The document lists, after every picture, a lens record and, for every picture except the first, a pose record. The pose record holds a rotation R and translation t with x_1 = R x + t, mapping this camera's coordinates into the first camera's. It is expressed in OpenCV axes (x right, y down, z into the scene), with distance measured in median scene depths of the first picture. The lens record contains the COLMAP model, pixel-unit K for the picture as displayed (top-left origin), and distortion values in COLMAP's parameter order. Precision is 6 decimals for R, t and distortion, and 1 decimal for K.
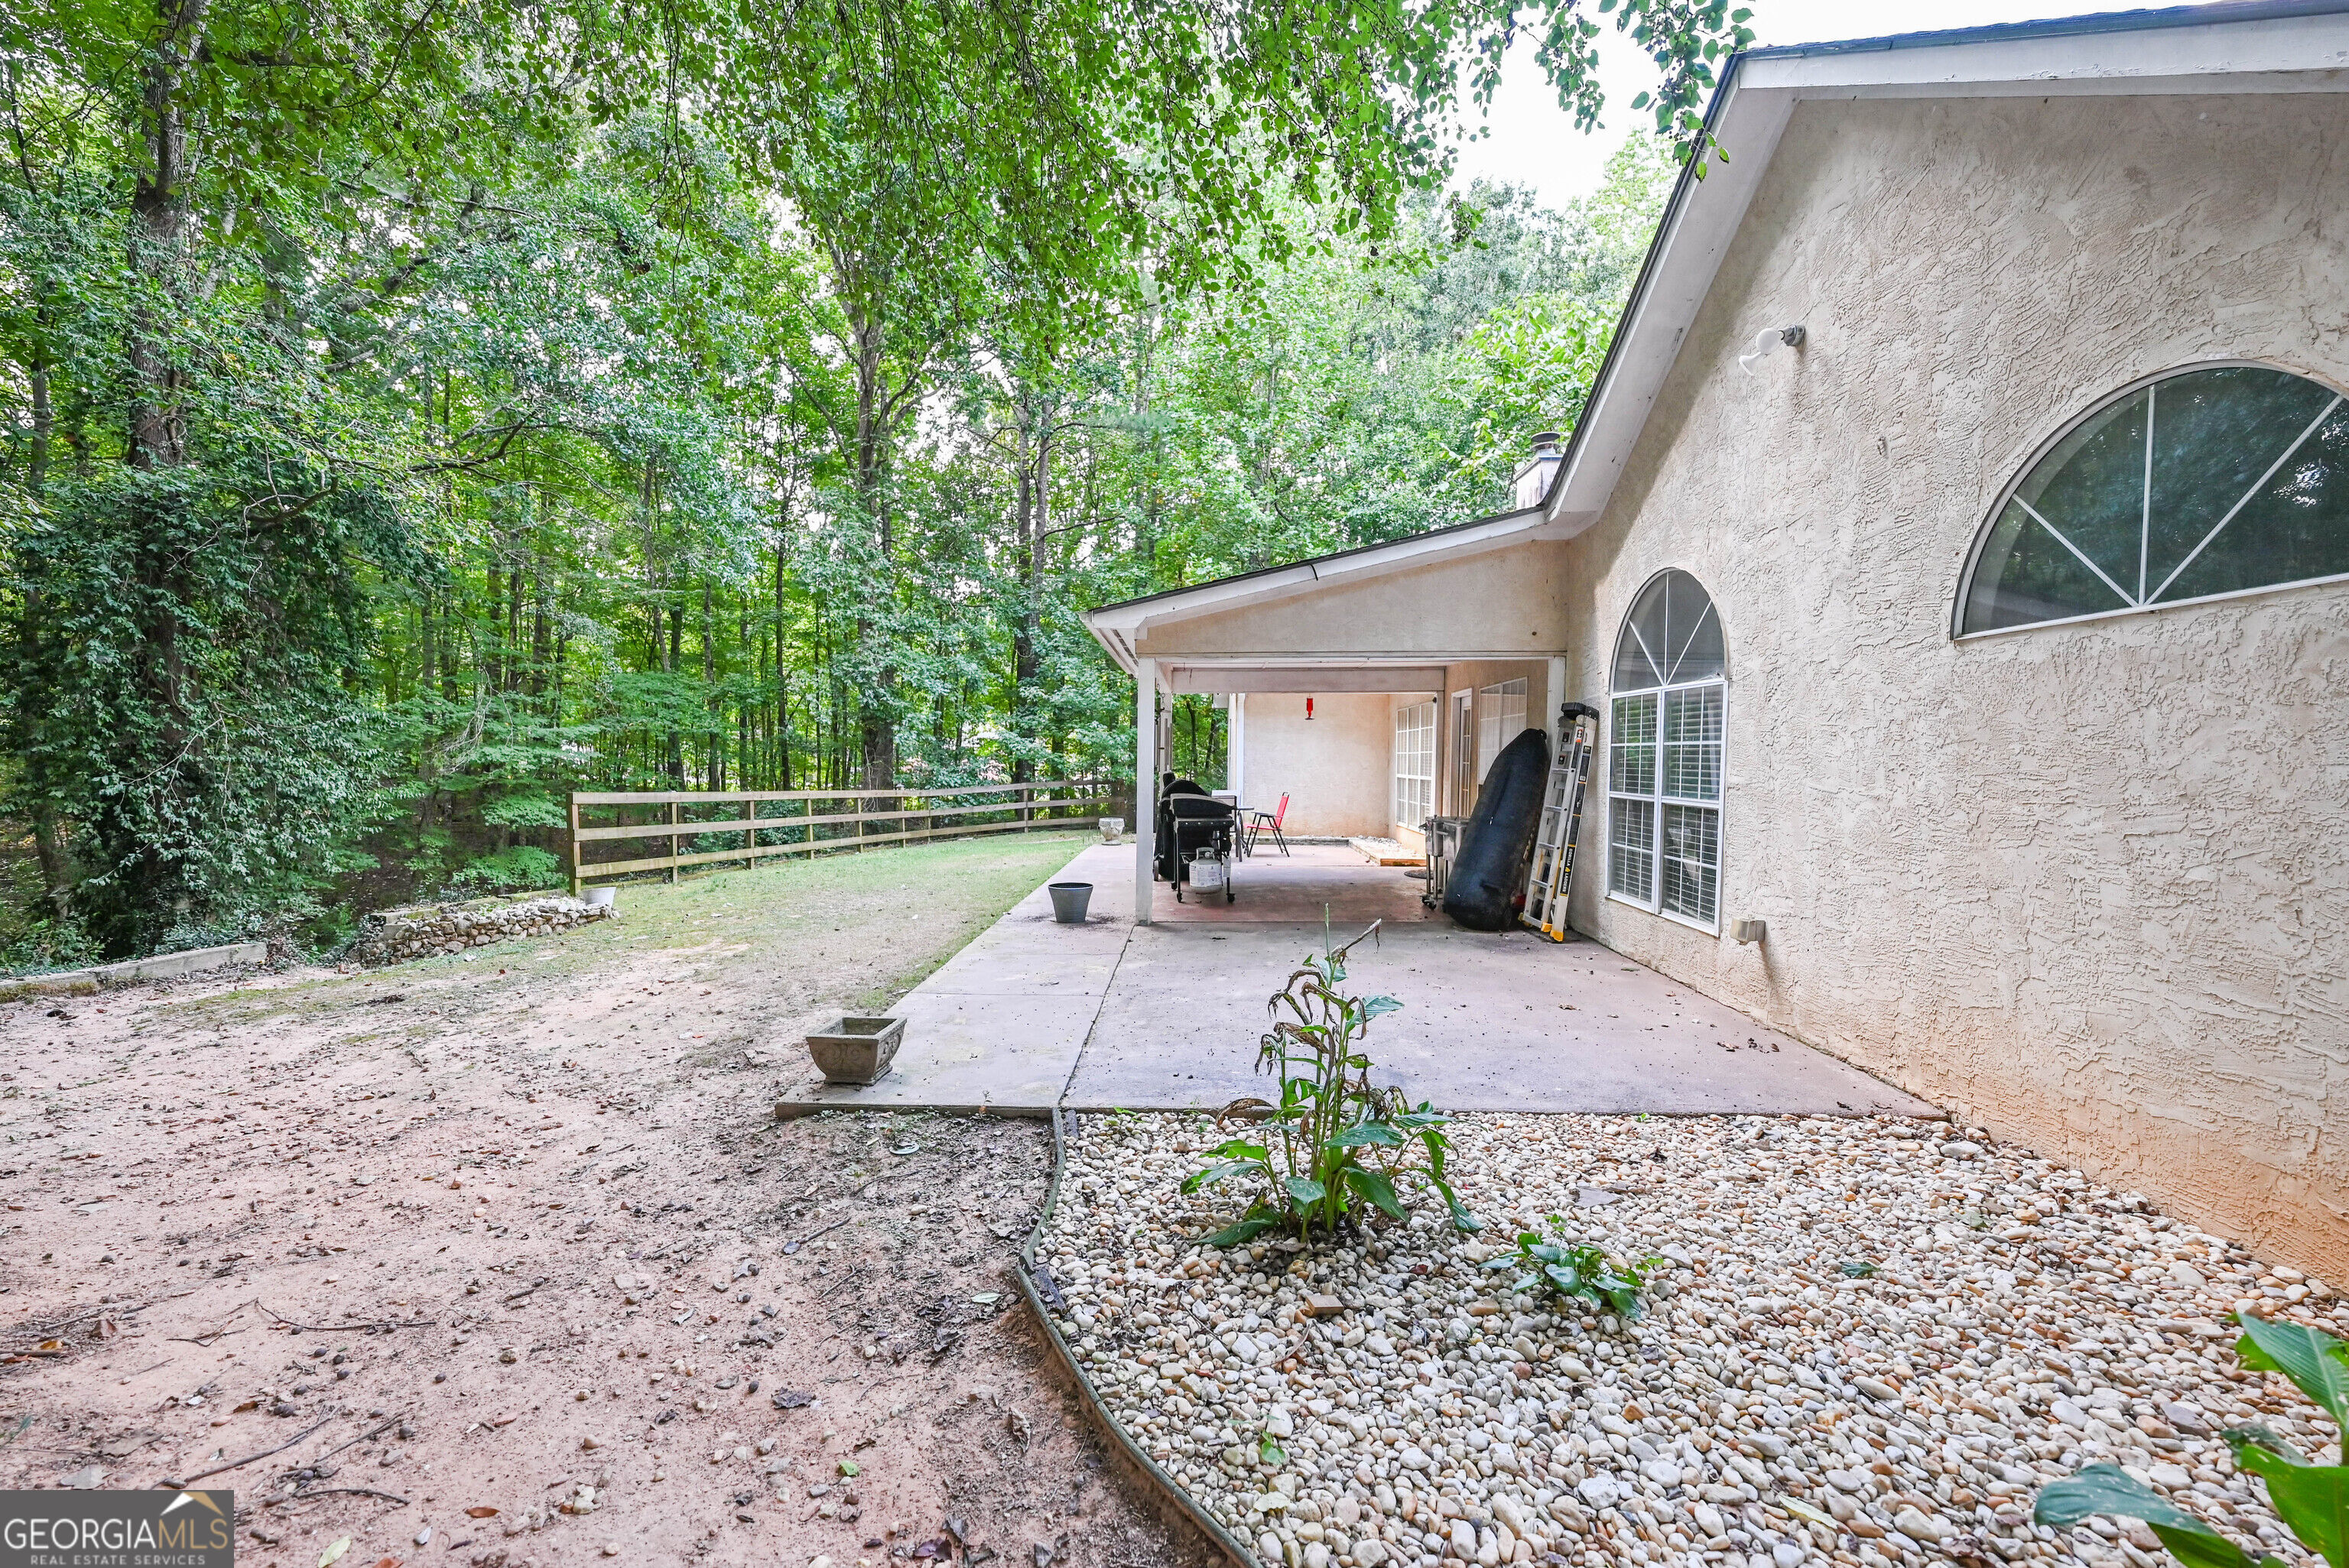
lens RADIAL K [[941.3, 0, 1179.6], [0, 941.3, 782.8], [0, 0, 1]] dist [-0.001409, 0.000023]
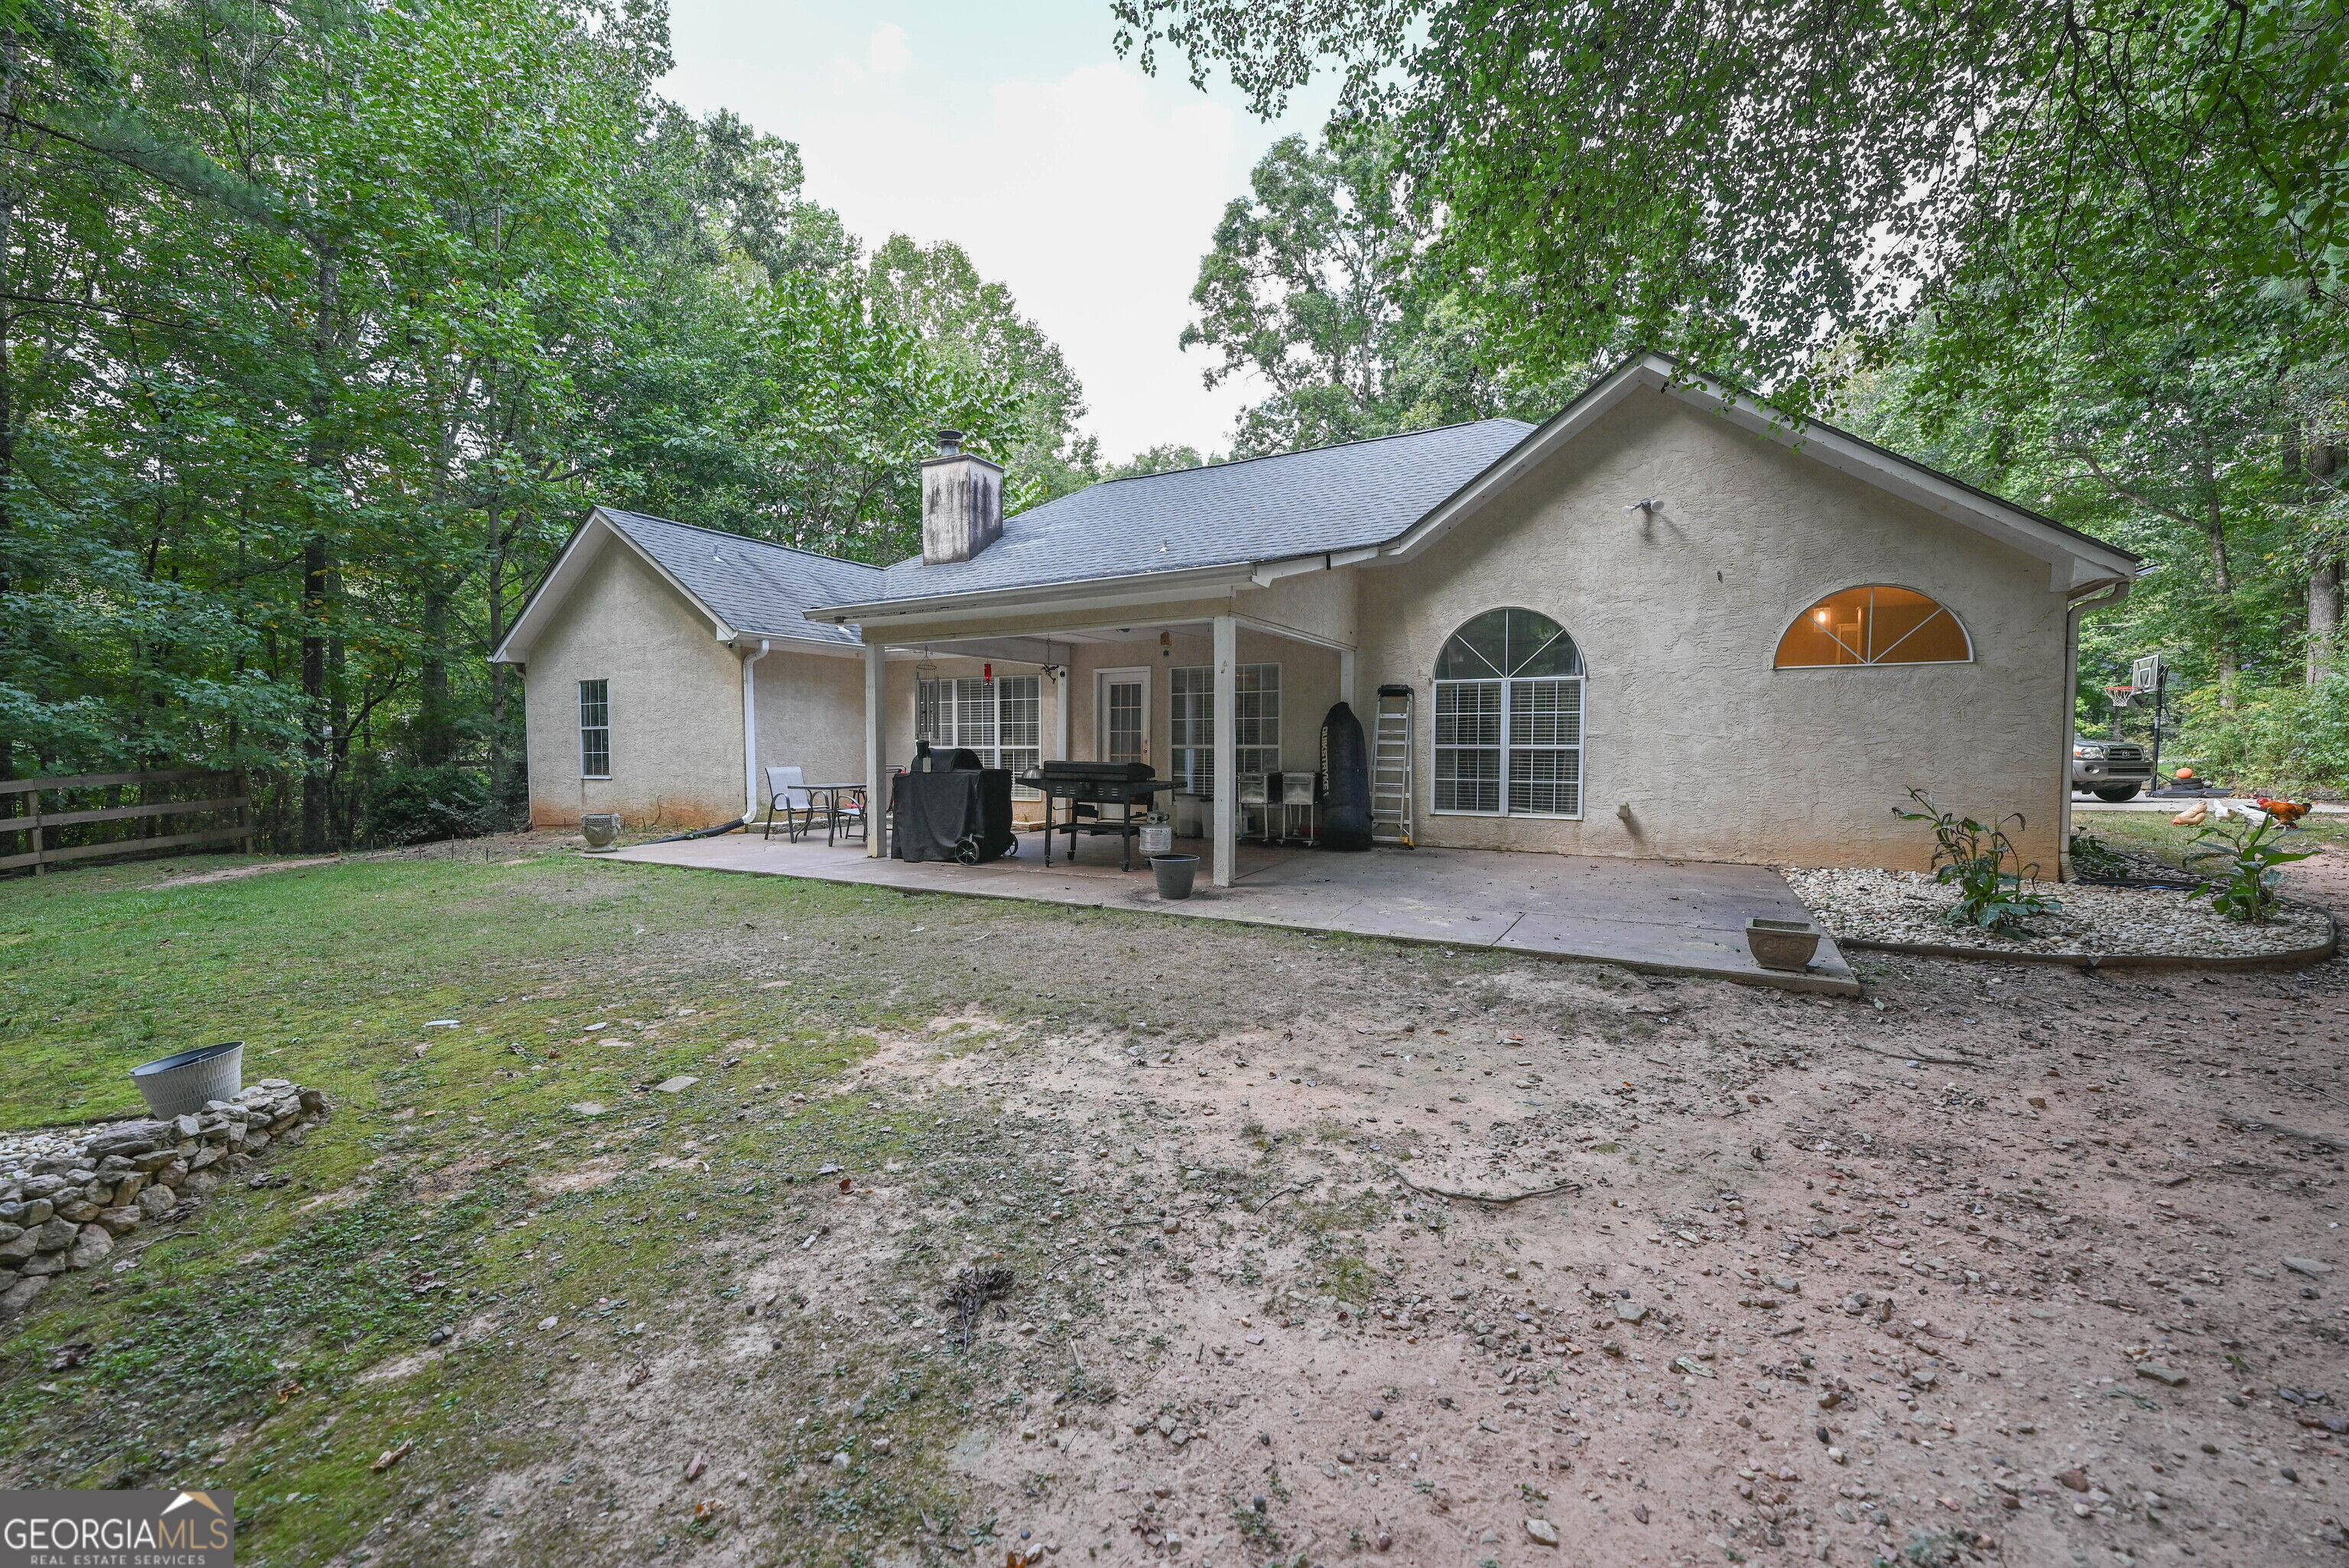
lens RADIAL K [[941.3, 0, 1179.6], [0, 941.3, 782.8], [0, 0, 1]] dist [-0.001409, 0.000023]
pose [[0.441593, -0.041846, 0.896239, -0.820462], [0.027546, 0.999073, 0.033075, 0.006767], [-0.896793, 0.010083, 0.442336, 0.534133]]
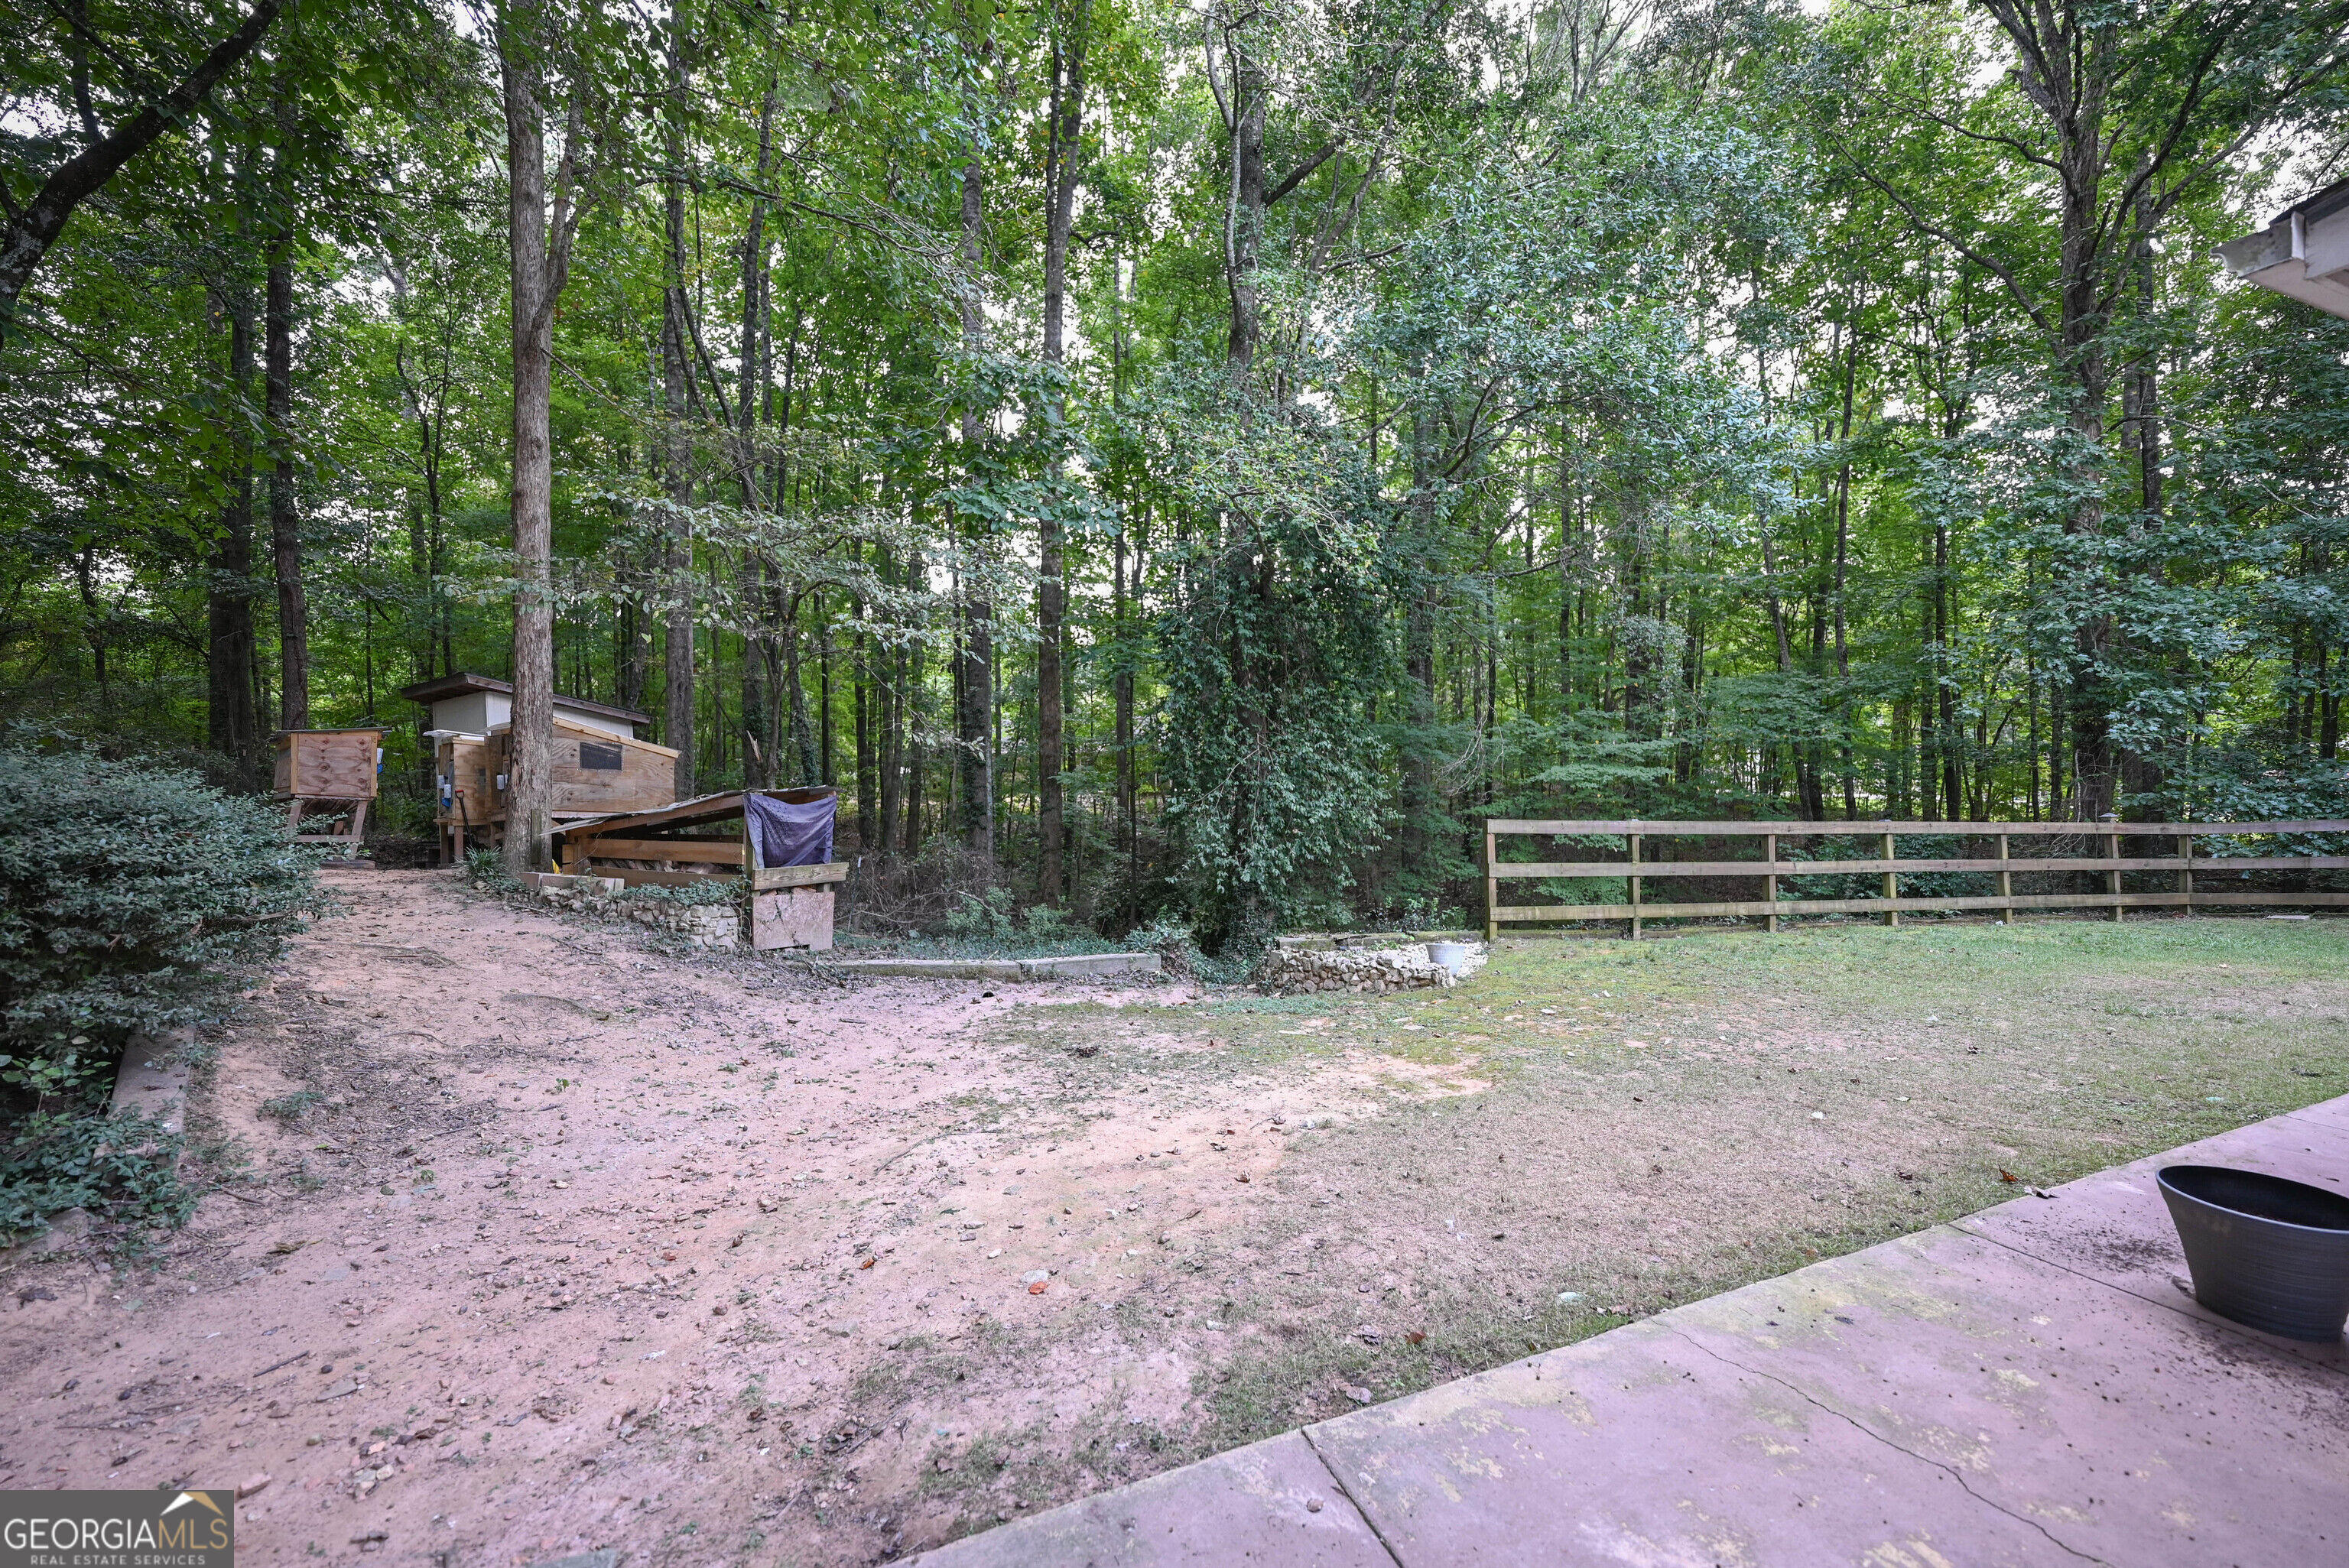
lens RADIAL K [[941.3, 0, 1179.6], [0, 941.3, 782.8], [0, 0, 1]] dist [-0.001409, 0.000023]
pose [[0.406776, -0.003547, -0.913521, 0.018268], [-0.010321, 0.999911, -0.008478, -0.015722], [0.913470, 0.012877, 0.406703, 0.503360]]
